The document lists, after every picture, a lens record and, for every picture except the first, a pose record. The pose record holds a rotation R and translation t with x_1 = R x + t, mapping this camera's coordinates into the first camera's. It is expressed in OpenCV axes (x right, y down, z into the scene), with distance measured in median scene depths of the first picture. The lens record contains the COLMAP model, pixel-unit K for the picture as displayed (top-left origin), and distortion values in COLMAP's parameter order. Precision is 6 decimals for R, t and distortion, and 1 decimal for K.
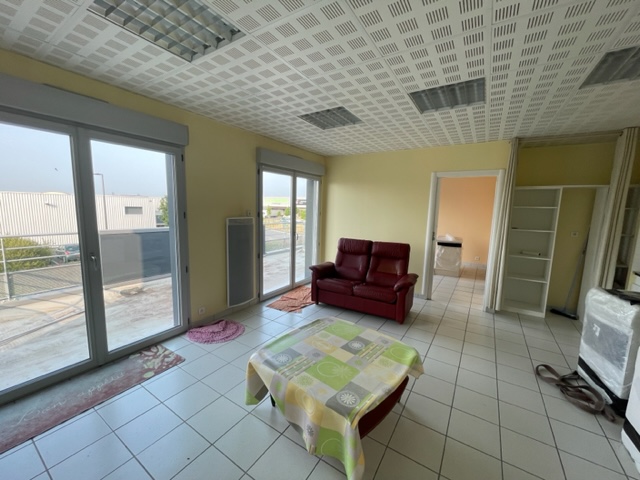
lens RADIAL K [[257.5, 0, 320.0], [0, 257.5, 240.0], [0, 0, 1]] dist [0.001420, 0.000122]
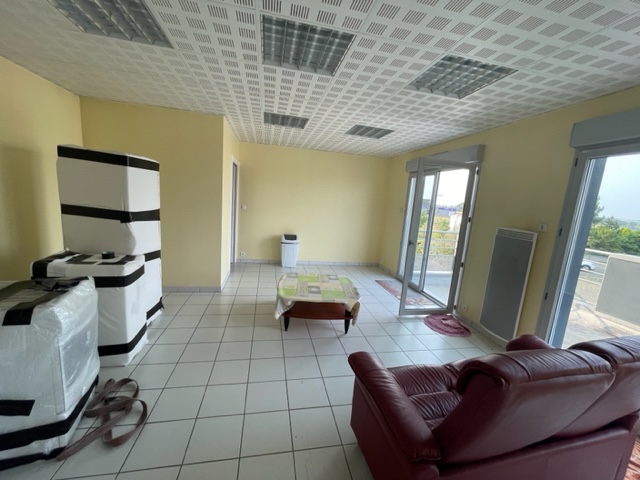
lens RADIAL K [[257.5, 0, 320.0], [0, 257.5, 240.0], [0, 0, 1]] dist [0.001420, 0.000122]
pose [[-0.711034, 0.031157, -0.702467, 1.219811], [-0.184158, 0.955895, 0.228801, -0.226992], [0.678614, 0.292050, -0.673936, 2.046998]]
